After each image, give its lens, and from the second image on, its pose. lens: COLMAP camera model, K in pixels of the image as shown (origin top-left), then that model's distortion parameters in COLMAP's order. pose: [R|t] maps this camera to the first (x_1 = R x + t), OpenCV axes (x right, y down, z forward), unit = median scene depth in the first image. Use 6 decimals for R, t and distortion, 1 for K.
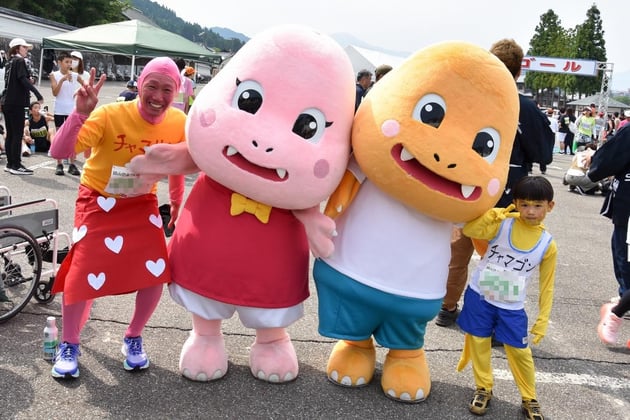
lens RADIAL K [[808.1, 0, 314.4], [0, 808.1, 209.4], [0, 0, 1]] dist [0.107375, 0.000000]
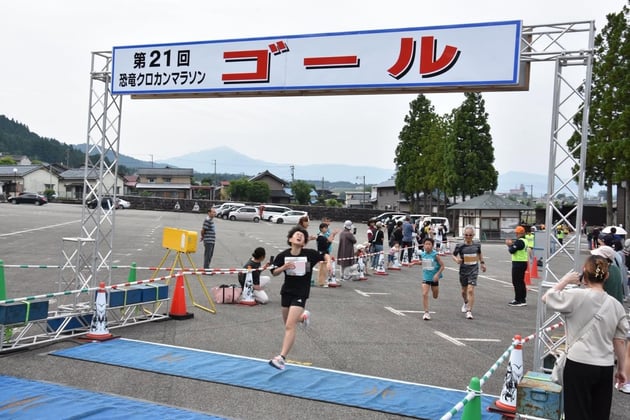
lens RADIAL K [[737.5, 0, 315.2], [0, 737.5, 213.2], [0, 0, 1]] dist [0.070285, 0.000000]
pose [[0.993245, -0.014390, 0.115136, 0.101870], [0.031623, 0.988289, -0.149279, -0.023821], [-0.111640, 0.151911, 0.982069, 0.323845]]
